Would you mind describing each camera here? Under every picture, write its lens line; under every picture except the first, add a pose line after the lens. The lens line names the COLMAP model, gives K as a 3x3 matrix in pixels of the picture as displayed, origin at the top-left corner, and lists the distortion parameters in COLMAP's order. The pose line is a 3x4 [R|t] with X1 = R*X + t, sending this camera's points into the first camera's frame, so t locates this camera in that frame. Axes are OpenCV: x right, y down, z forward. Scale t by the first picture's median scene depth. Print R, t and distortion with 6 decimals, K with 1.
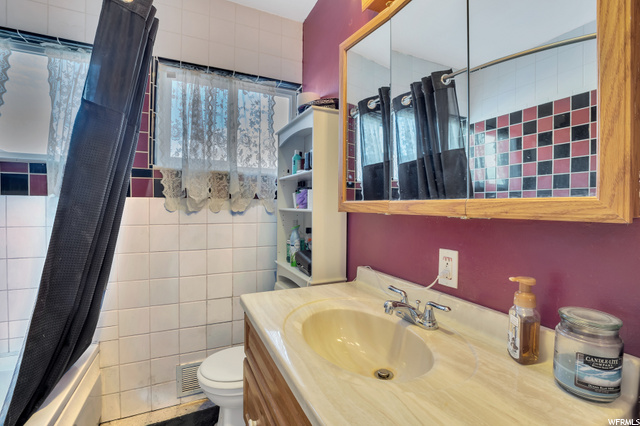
lens RADIAL K [[294.0, 0, 319.8], [0, 294.0, 209.9], [0, 0, 1]] dist [-0.029836, 0.001533]
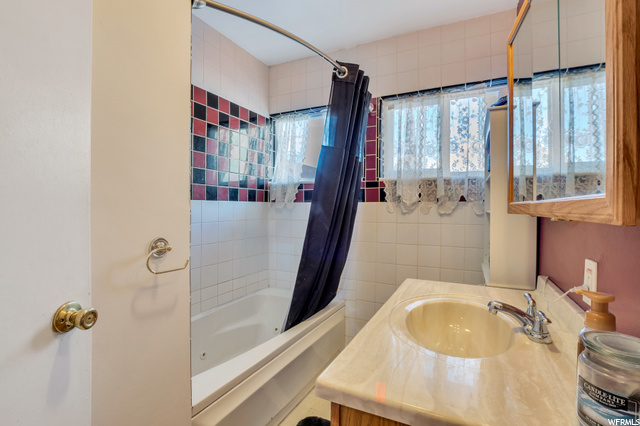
lens RADIAL K [[294.0, 0, 324.1], [0, 294.0, 212.7], [0, 0, 1]] dist [-0.029836, 0.001533]
pose [[0.619267, 0.007420, -0.785145, 0.311195], [-0.007364, 0.999966, 0.003642, 0.003051], [0.785146, 0.003527, 0.619301, -0.039411]]
